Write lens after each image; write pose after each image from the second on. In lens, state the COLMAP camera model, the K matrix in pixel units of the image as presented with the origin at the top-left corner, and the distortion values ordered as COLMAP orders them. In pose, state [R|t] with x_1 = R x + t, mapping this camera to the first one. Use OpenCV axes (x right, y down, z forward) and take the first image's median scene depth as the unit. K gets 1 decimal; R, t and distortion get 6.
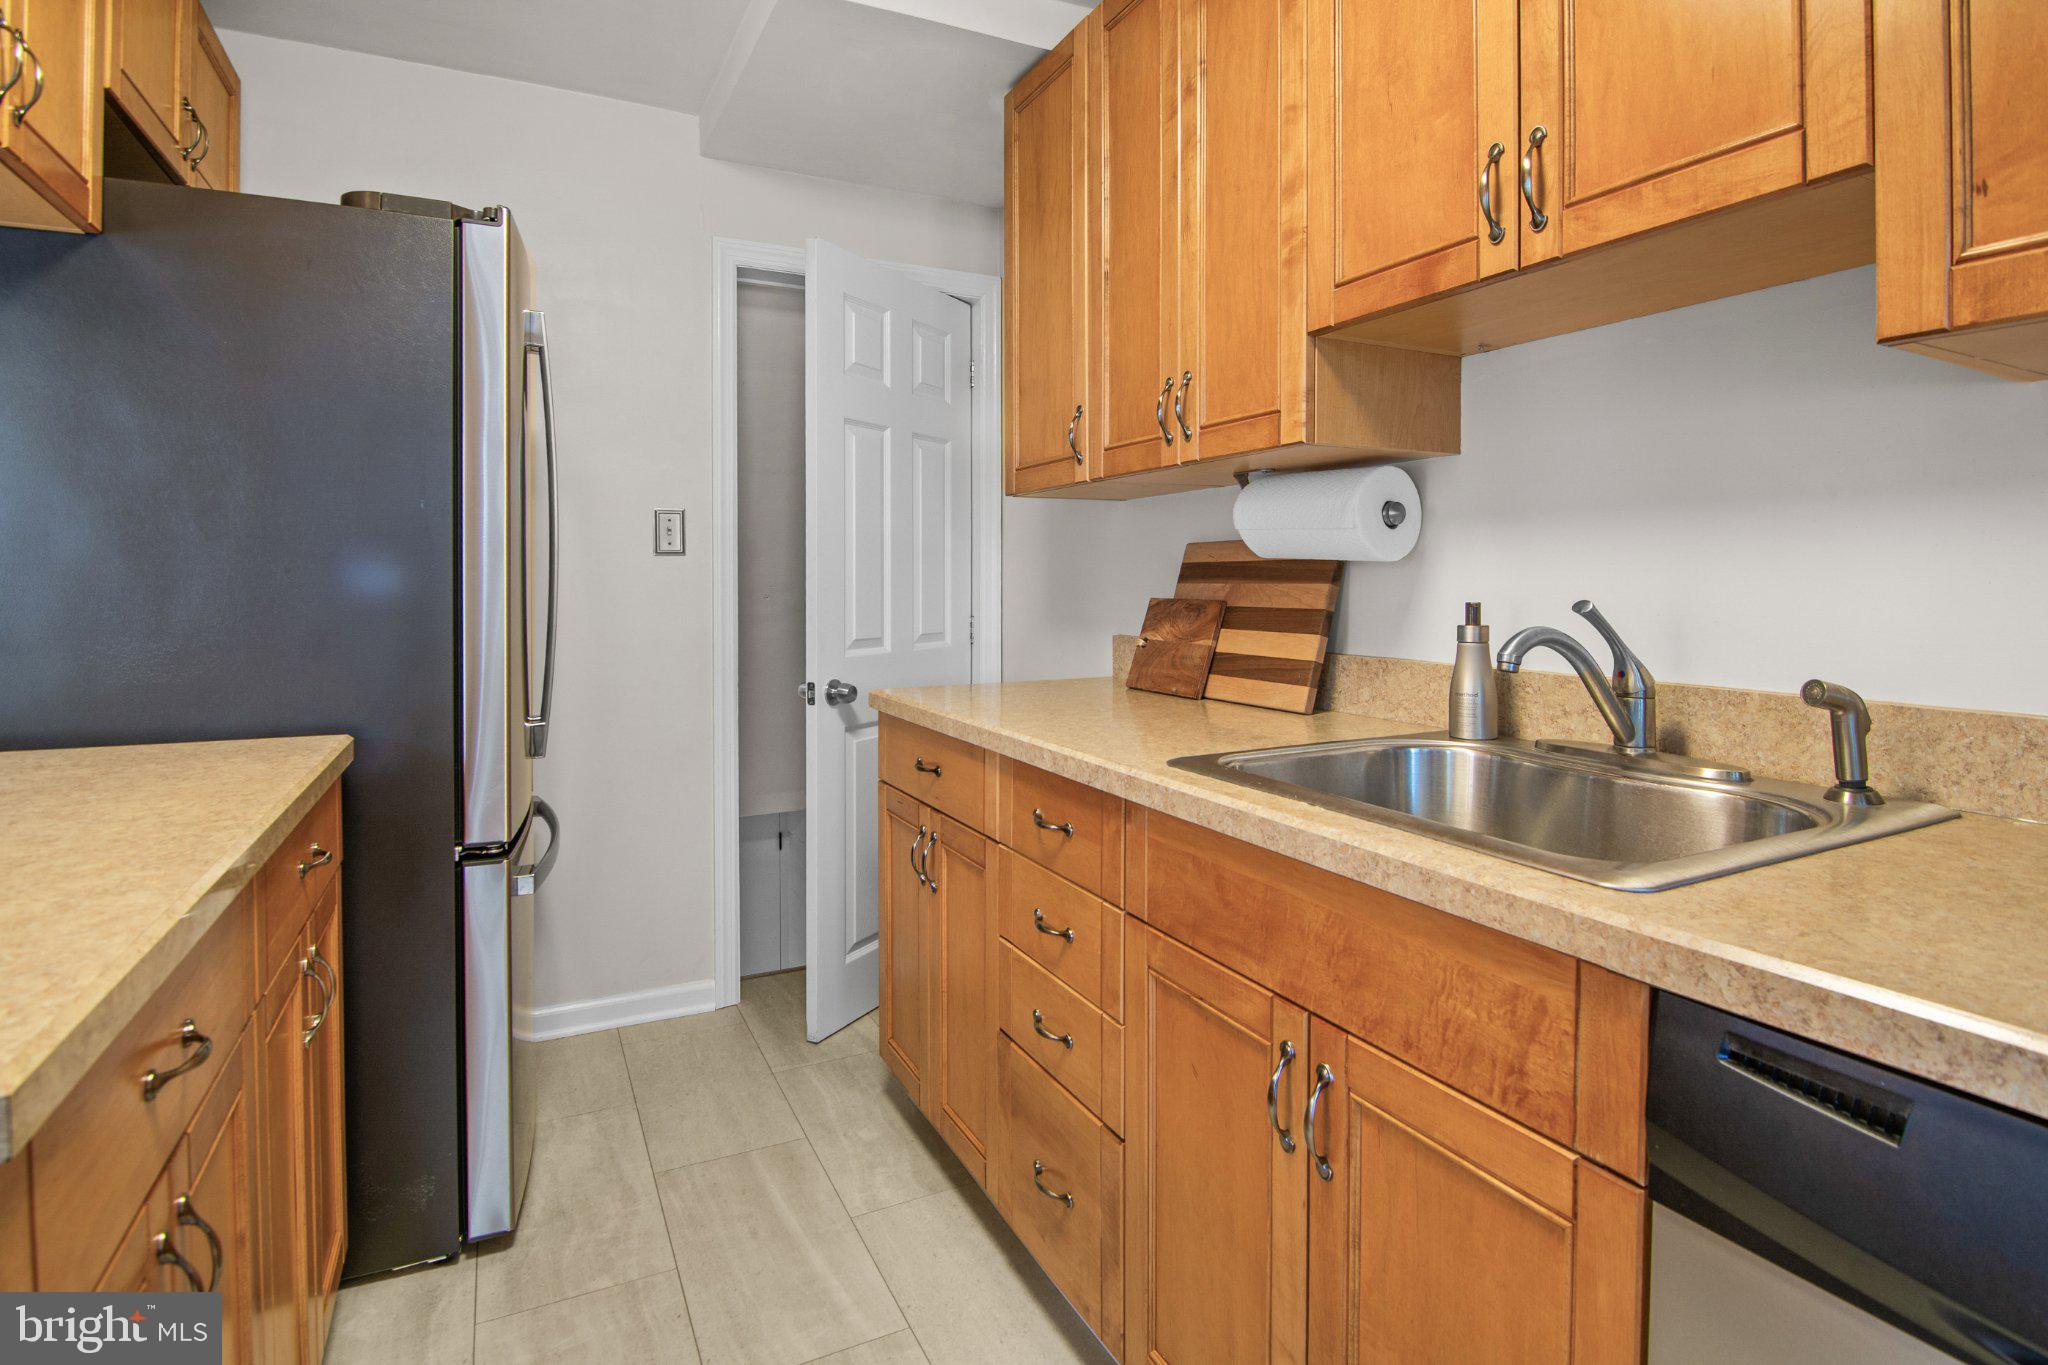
lens RADIAL K [[1028.4, 0, 1022.2], [0, 1028.4, 590.6], [0, 0, 1]] dist [-0.010742, -0.004893]
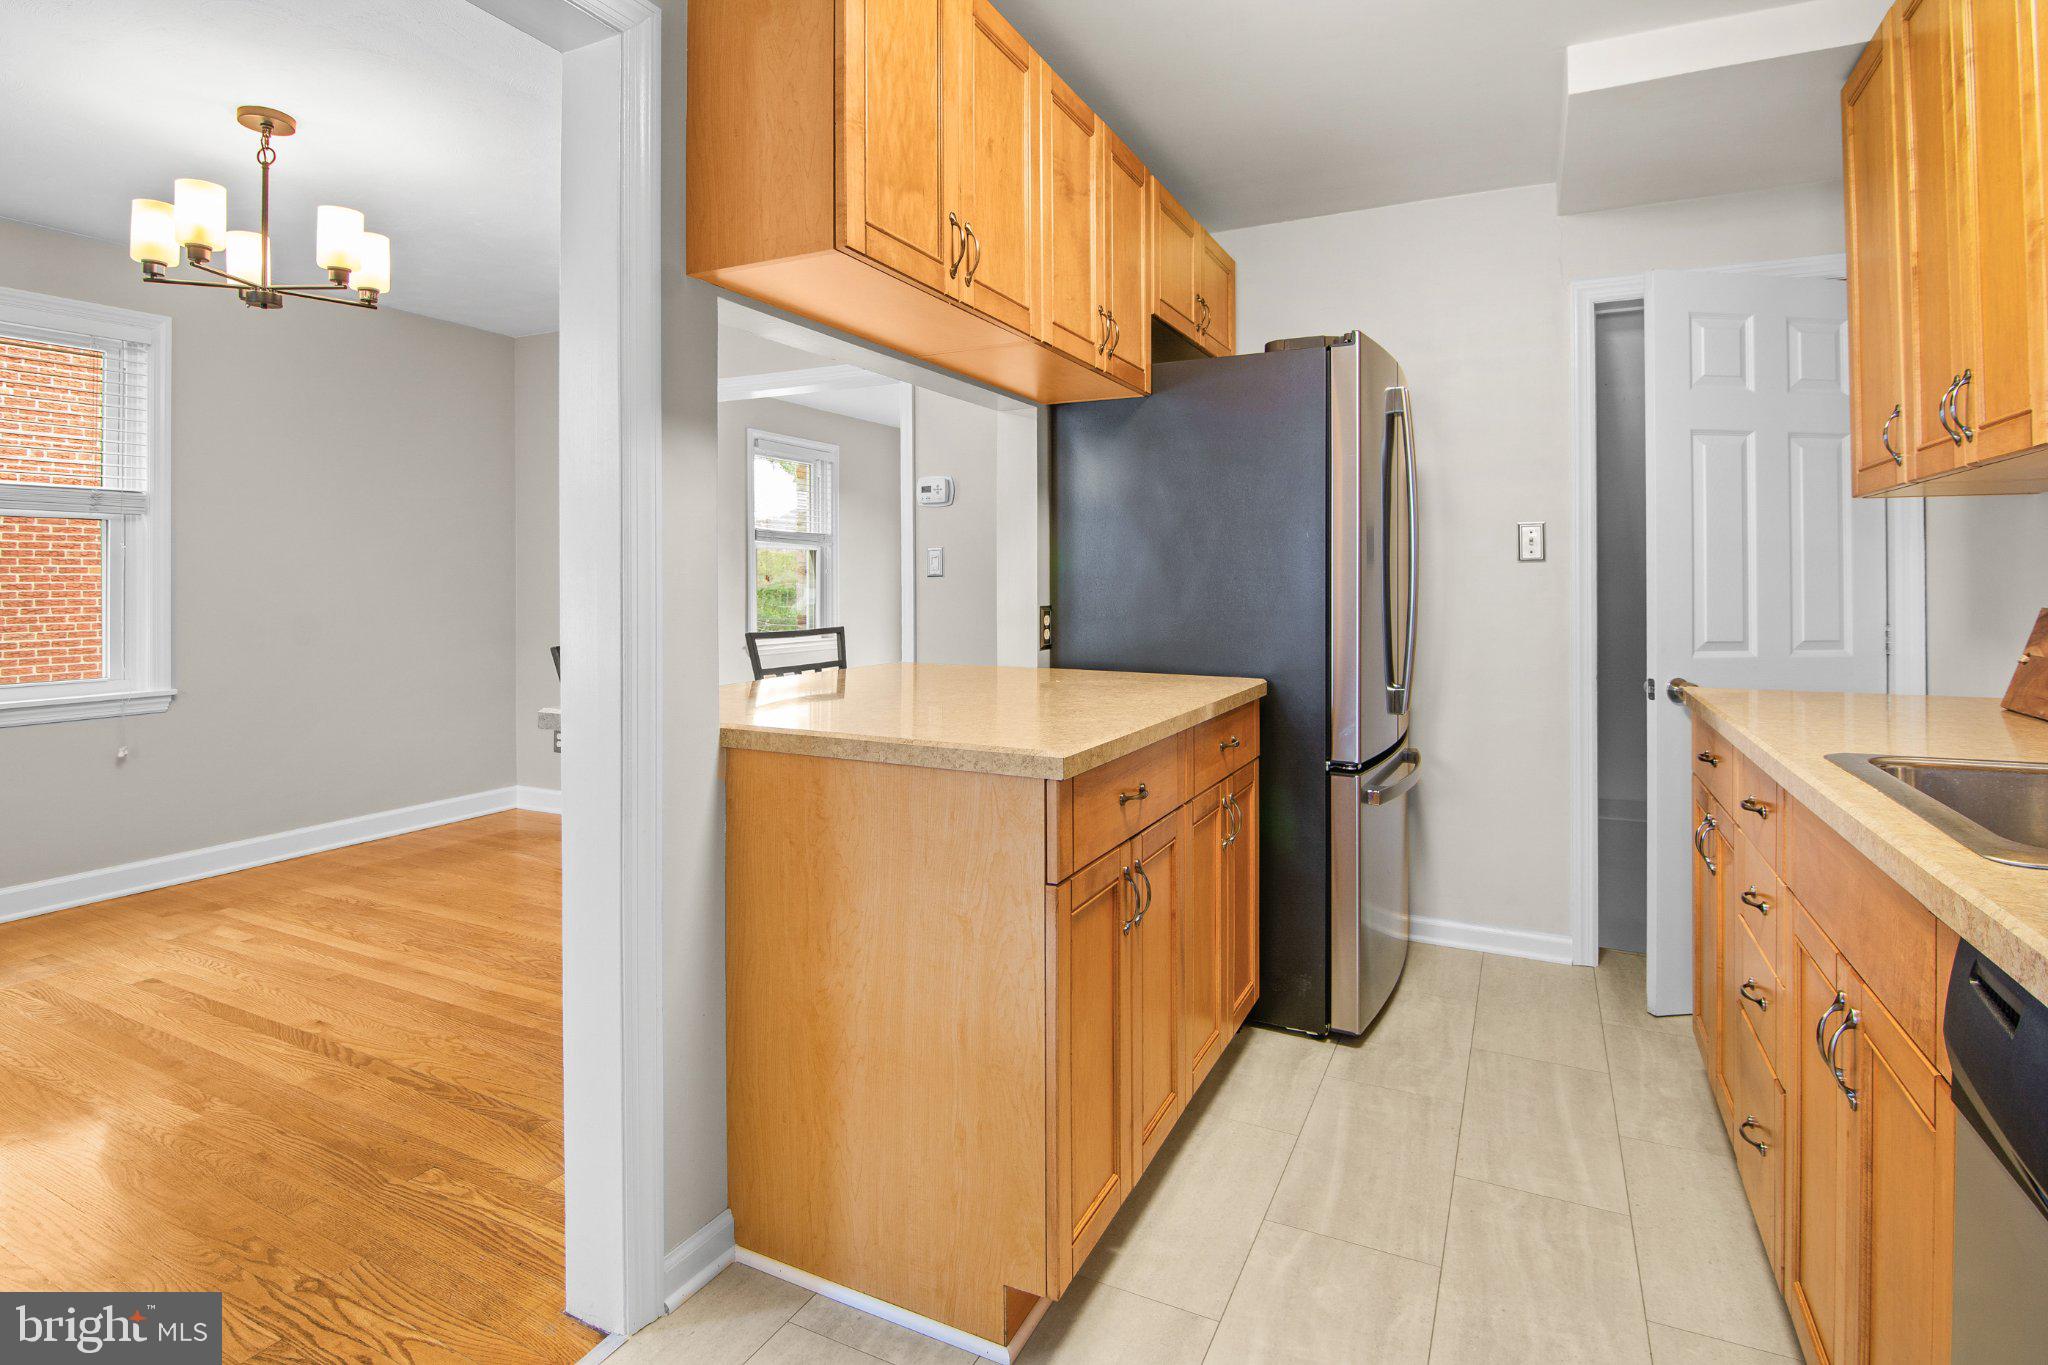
lens RADIAL K [[1028.4, 0, 1015.0], [0, 1028.4, 563.7], [0, 0, 1]] dist [-0.010742, -0.004893]
pose [[0.595857, -0.010010, -0.803028, 0.386290], [-0.009383, 0.999767, -0.019424, -0.006764], [0.803035, 0.019109, 0.595625, -0.269714]]
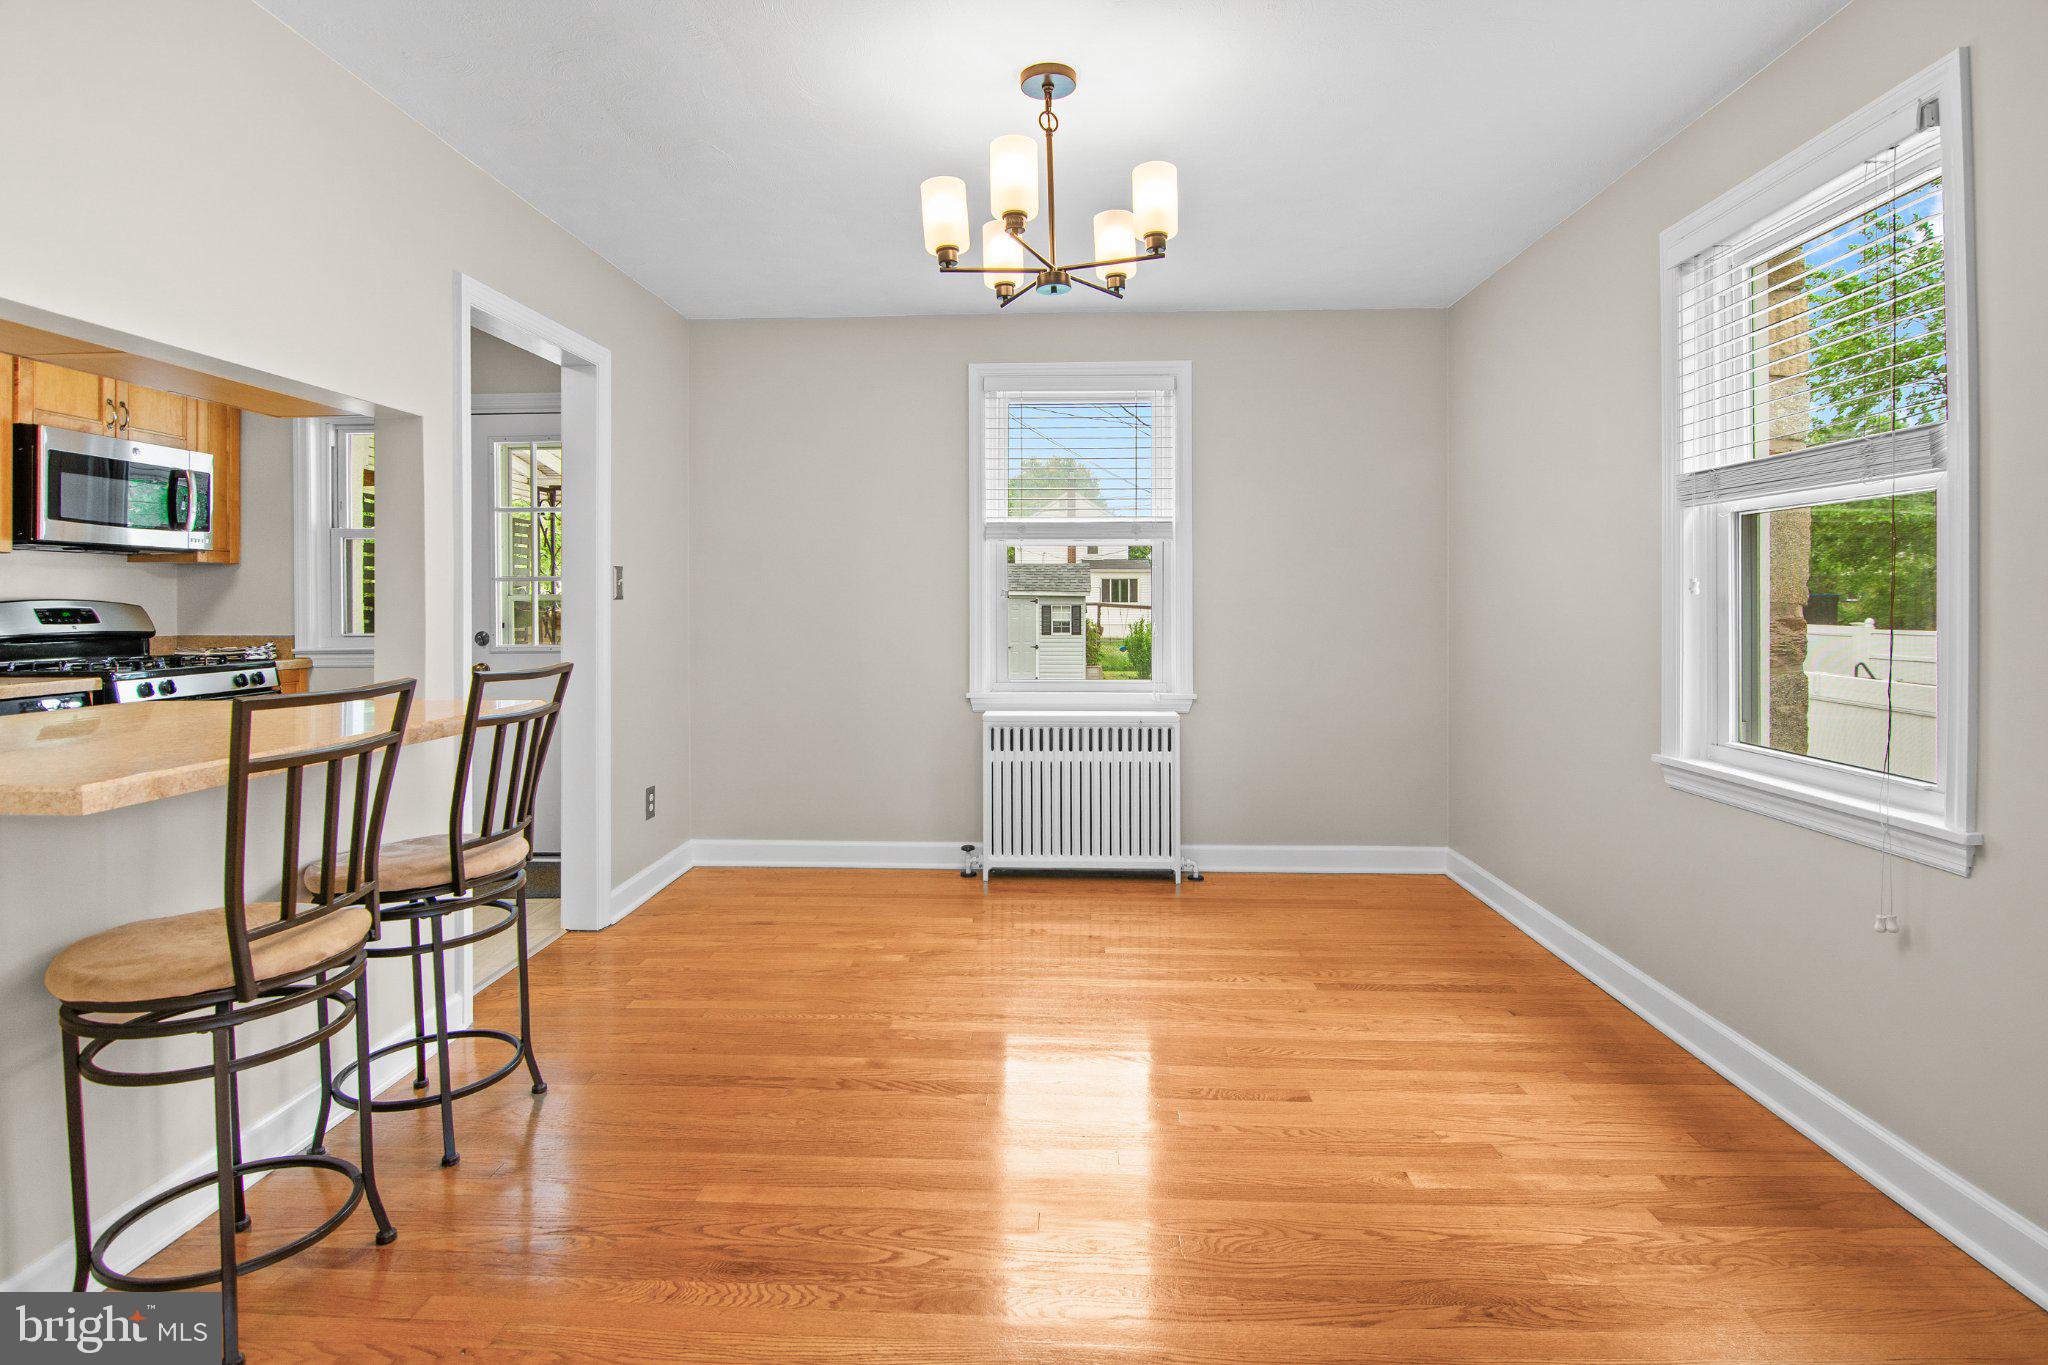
lens RADIAL K [[1028.4, 0, 1043.0], [0, 1028.4, 598.6], [0, 0, 1]] dist [-0.010742, -0.004893]
pose [[-0.884923, 0.005740, 0.465701, -2.225236], [0.008954, 0.999949, 0.004690, -0.016491], [-0.465651, 0.008320, -0.884929, 1.013078]]
